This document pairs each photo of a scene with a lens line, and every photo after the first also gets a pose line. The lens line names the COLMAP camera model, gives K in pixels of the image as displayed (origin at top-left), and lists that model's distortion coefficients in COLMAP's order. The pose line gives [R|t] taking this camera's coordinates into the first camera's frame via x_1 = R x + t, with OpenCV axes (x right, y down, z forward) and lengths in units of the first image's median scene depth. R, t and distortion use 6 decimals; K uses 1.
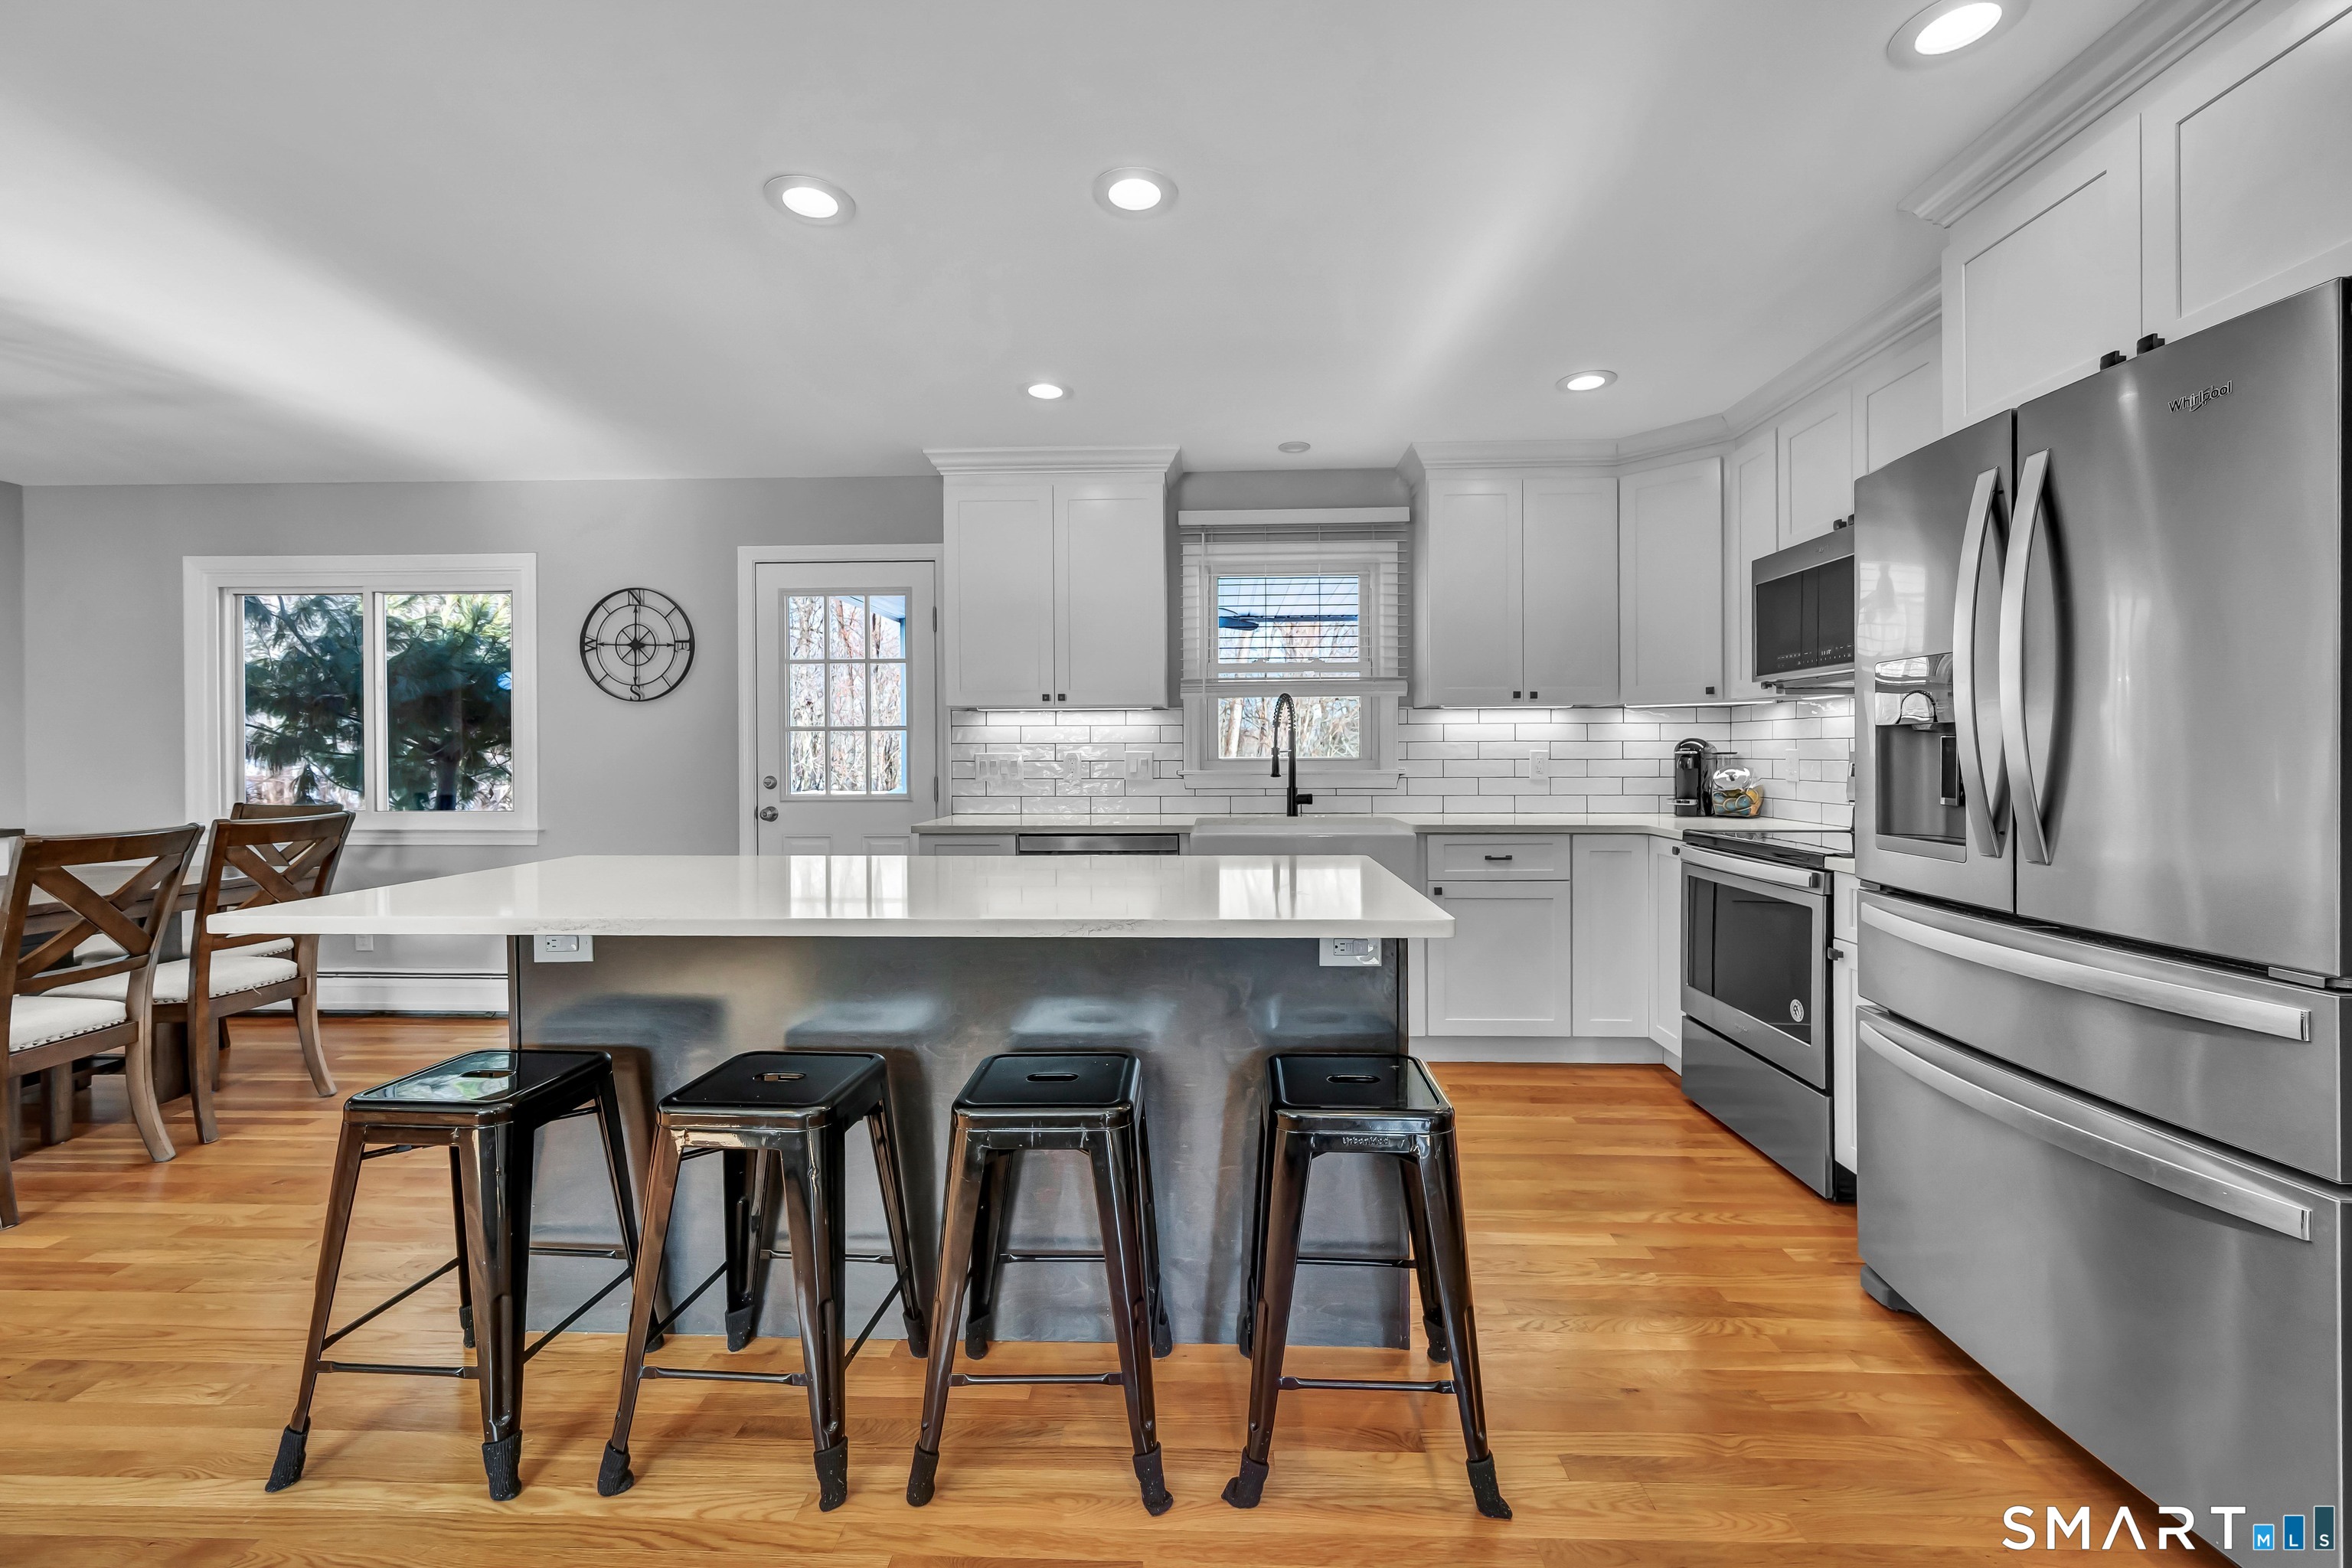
lens RADIAL K [[950.9, 0, 1187.8], [0, 950.9, 774.8], [0, 0, 1]] dist [-0.000459, -0.000526]
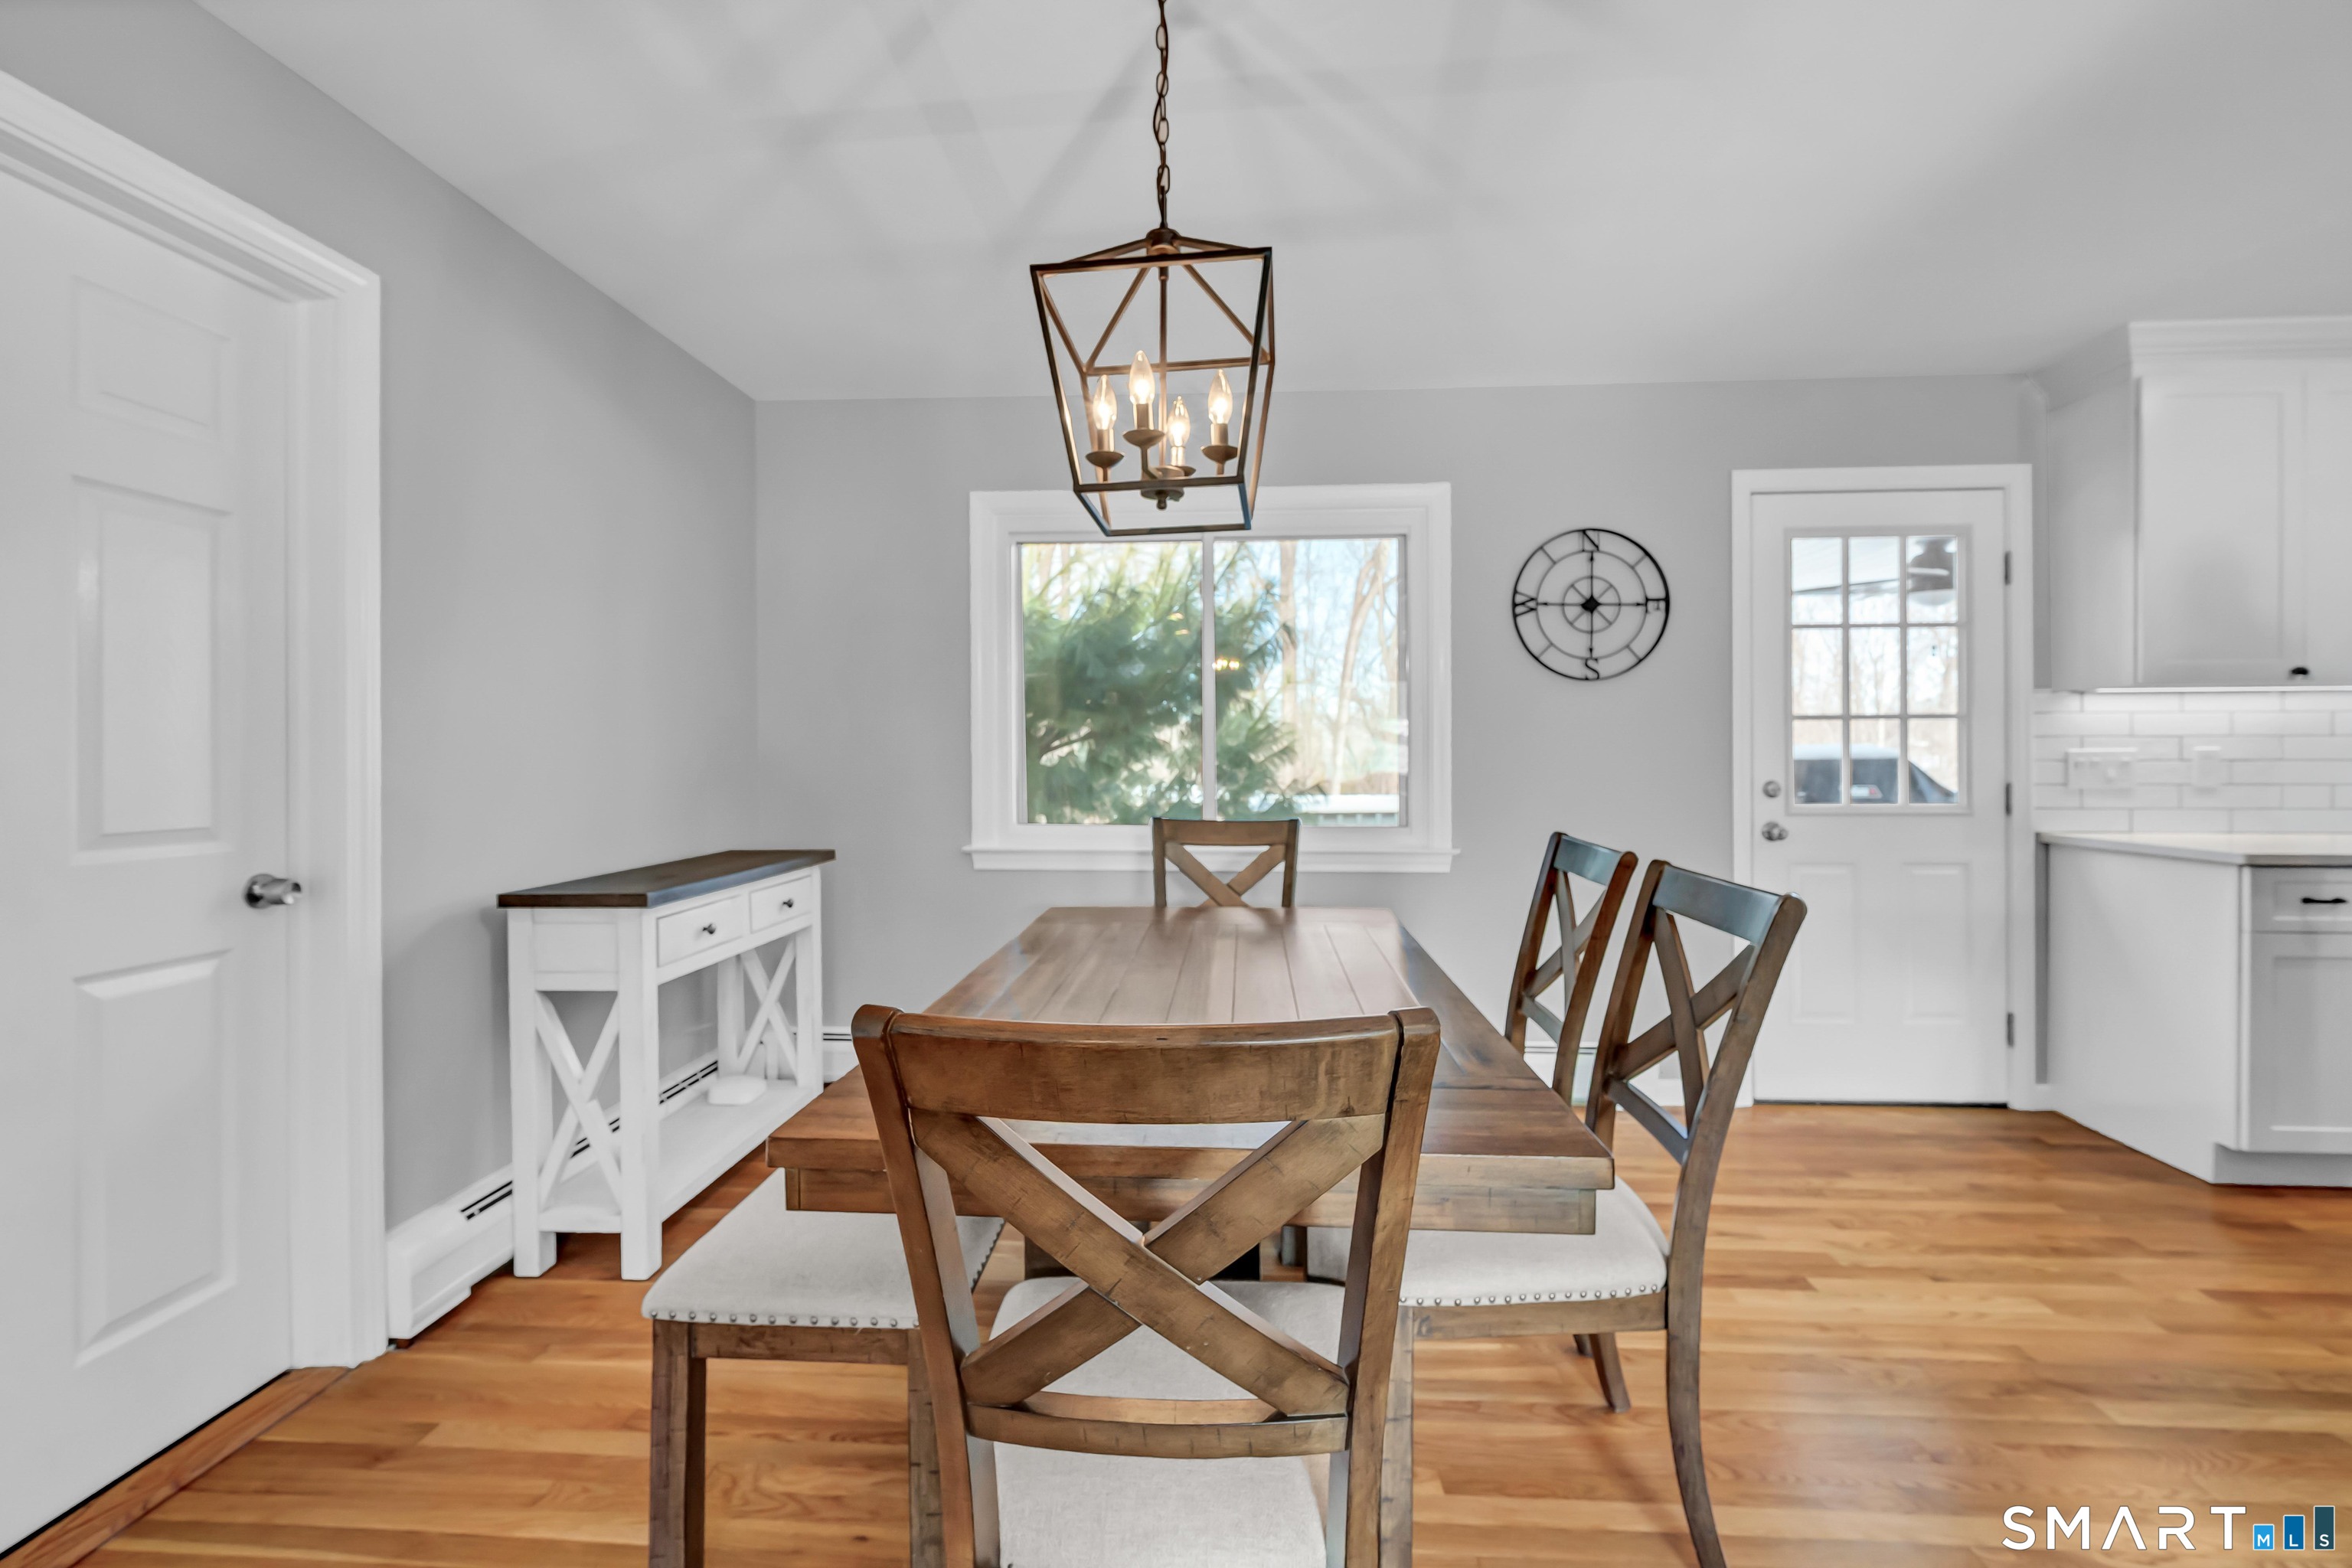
lens RADIAL K [[950.9, 0, 1187.8], [0, 950.9, 774.8], [0, 0, 1]] dist [-0.000459, -0.000526]
pose [[0.999780, -0.001378, -0.020943, -0.950200], [0.001512, 0.999979, 0.006374, -0.009519], [0.020934, -0.006404, 0.999760, 0.269211]]
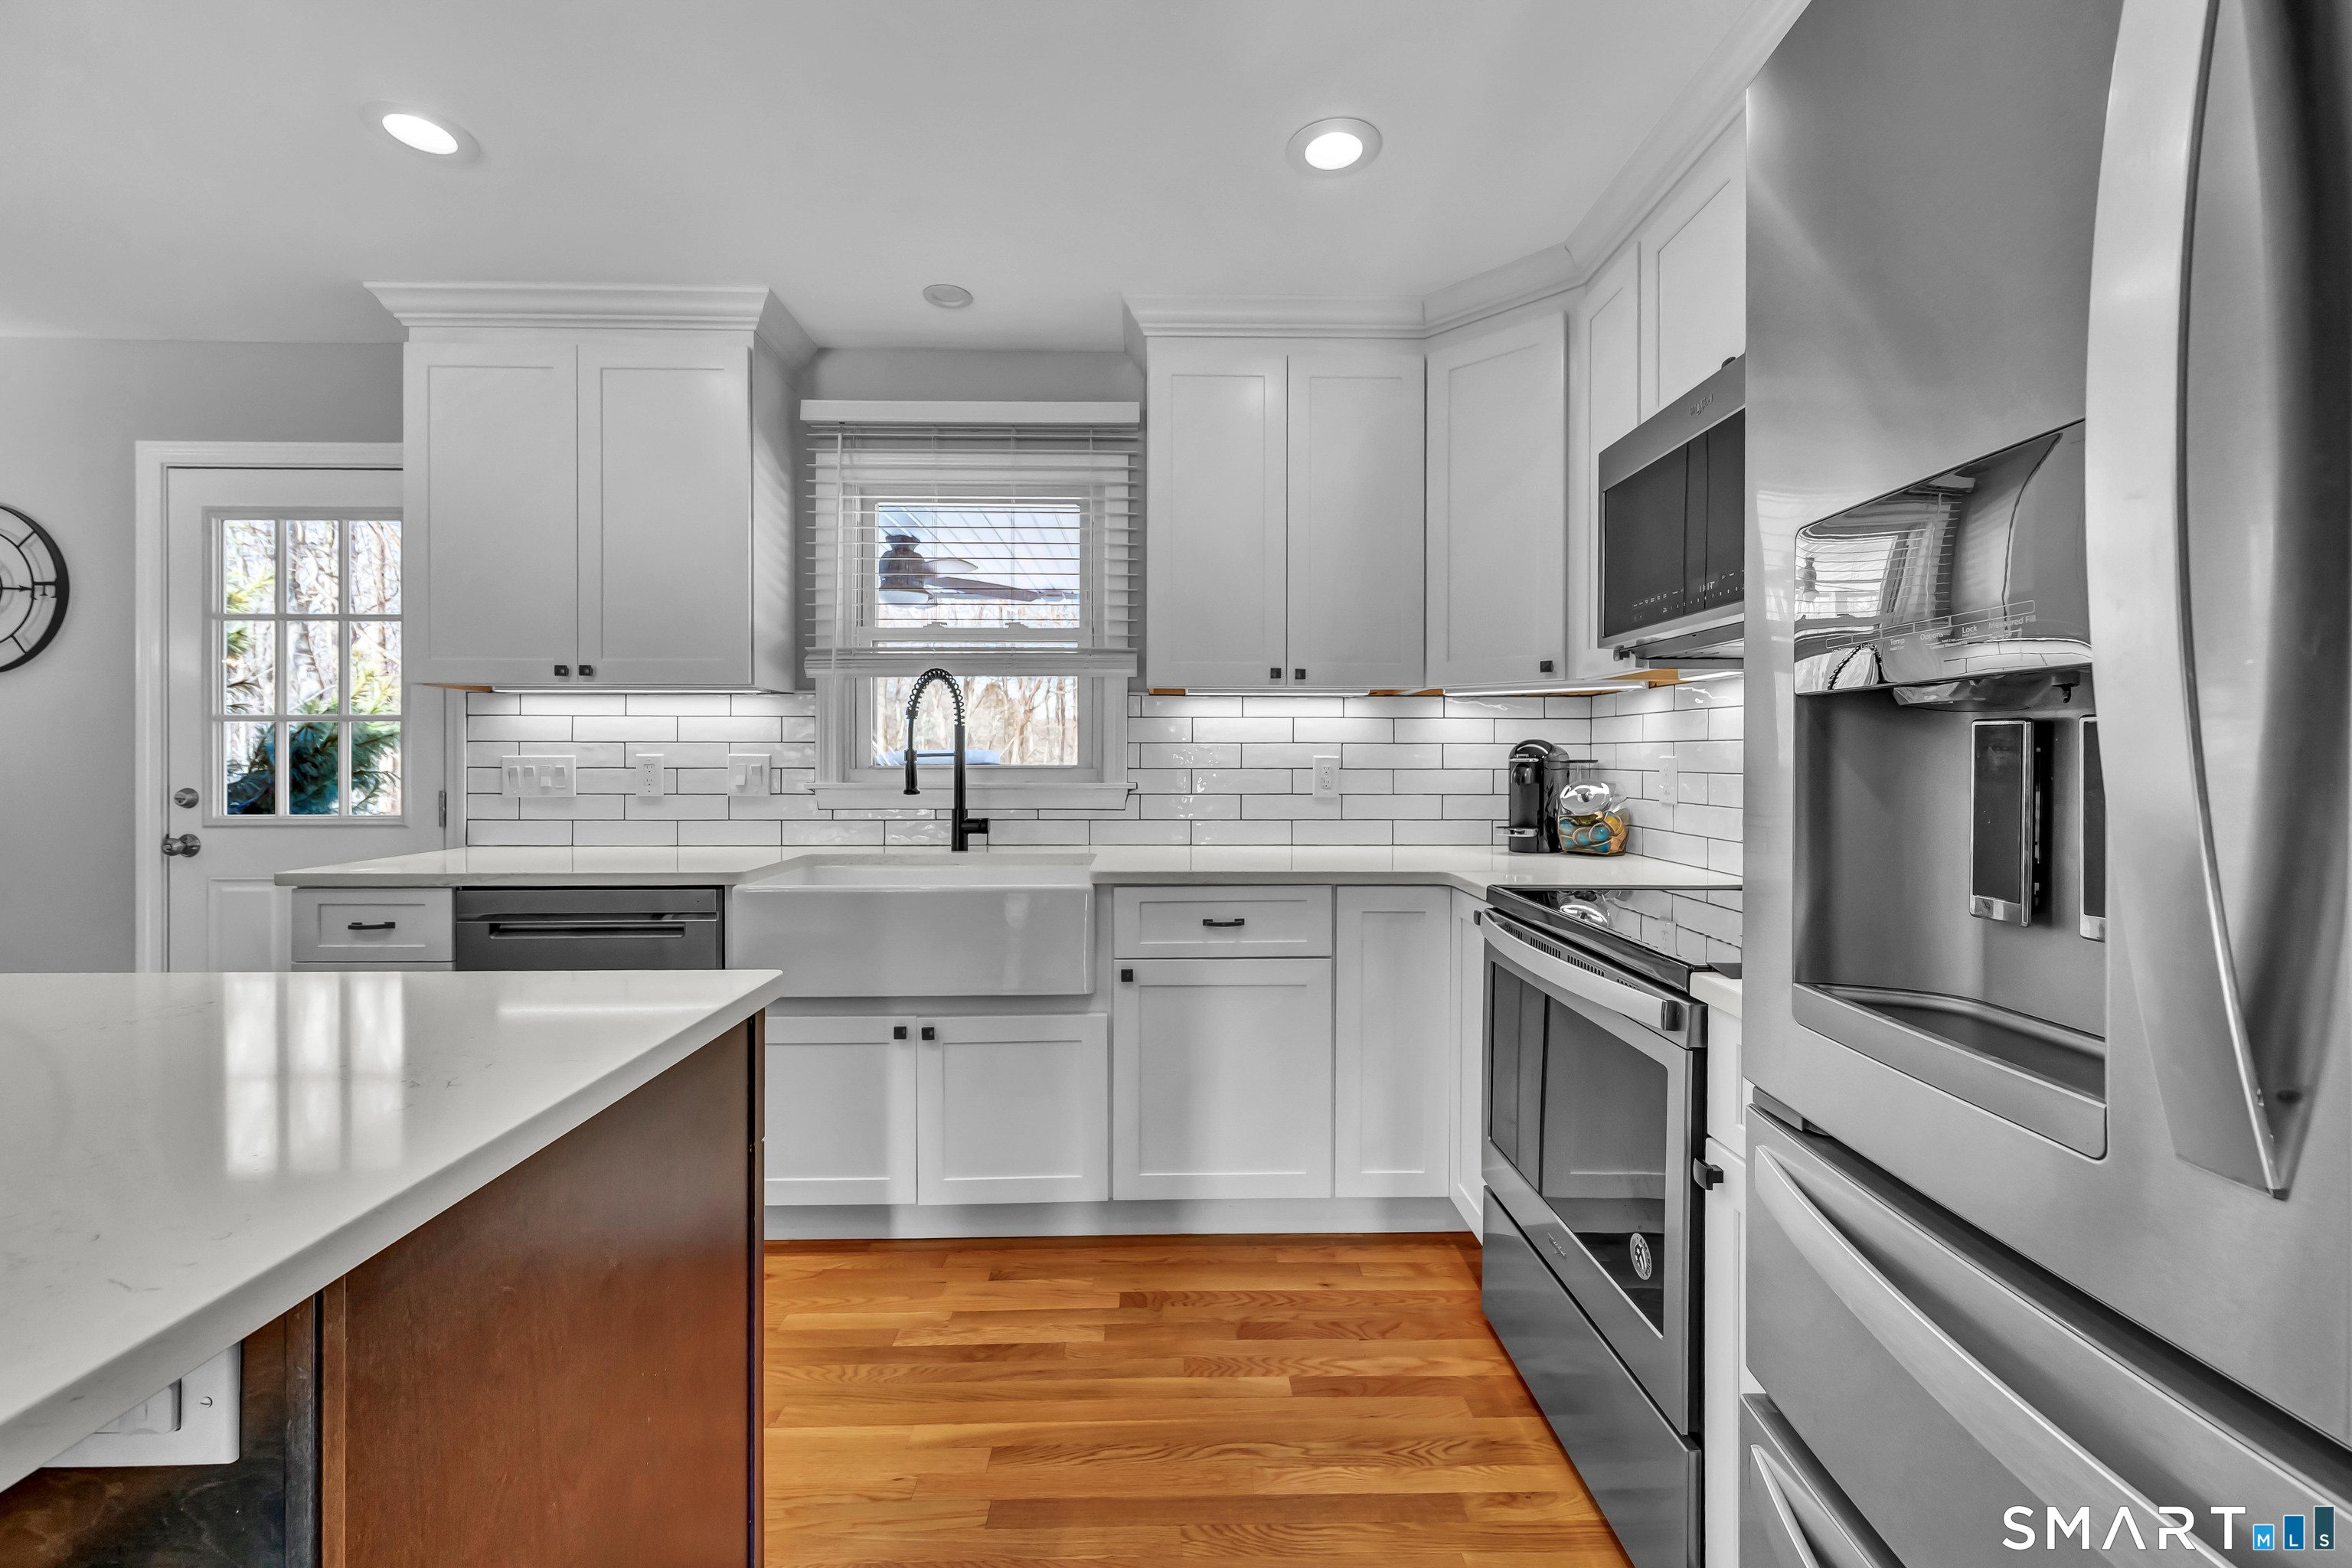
lens RADIAL K [[957.0, 0, 1176.0], [0, 957.0, 784.0], [0, 0, 1]] dist [-0.001649, -0.000348]
pose [[0.998192, 0.003425, 0.060003, 0.227046], [-0.003715, 0.999982, 0.004717, -0.008205], [-0.059985, -0.004931, 0.998187, 0.316460]]
